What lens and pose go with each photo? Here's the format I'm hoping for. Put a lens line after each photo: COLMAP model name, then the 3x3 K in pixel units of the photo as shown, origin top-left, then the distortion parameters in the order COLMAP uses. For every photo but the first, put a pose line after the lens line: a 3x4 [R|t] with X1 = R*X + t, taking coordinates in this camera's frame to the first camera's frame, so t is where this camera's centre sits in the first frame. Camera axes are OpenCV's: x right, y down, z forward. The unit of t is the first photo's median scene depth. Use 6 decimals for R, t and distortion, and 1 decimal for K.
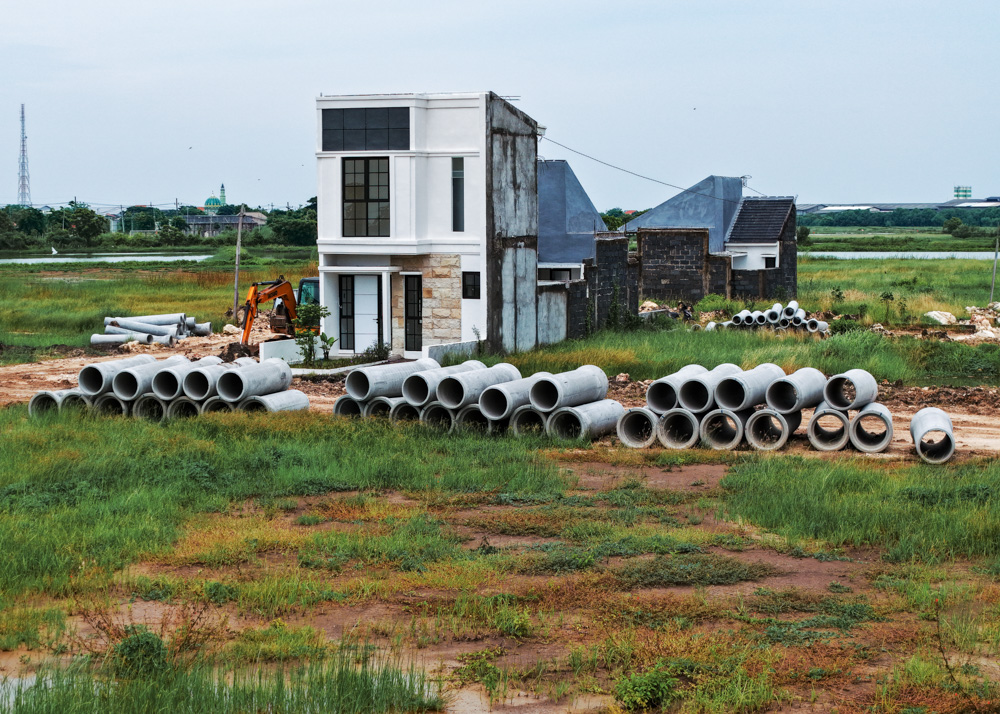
lens RADIAL K [[2088.3, 0, 500.0], [0, 2088.3, 357.0], [0, 0, 1]] dist [-0.091705, -0.148482]
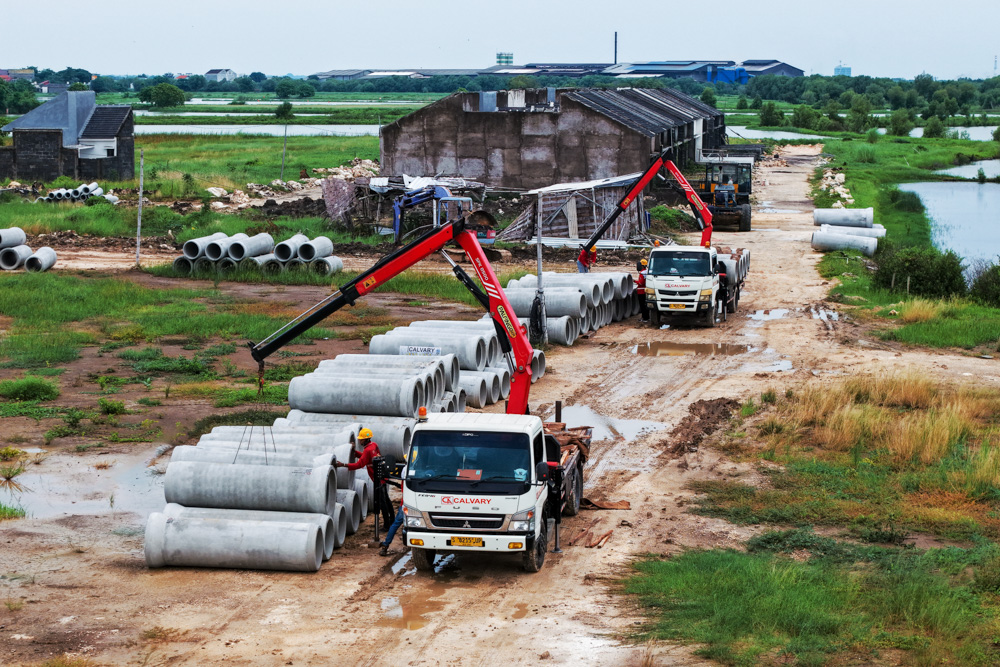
lens RADIAL K [[2119.0, 0, 500.0], [0, 2119.0, 333.5], [0, 0, 1]] dist [-0.203684, 0.649167]
pose [[0.980061, -0.015049, 0.198128, 0.128783], [0.004259, 0.998490, 0.054775, -0.000179], [-0.198653, -0.052839, 0.978644, -0.549822]]
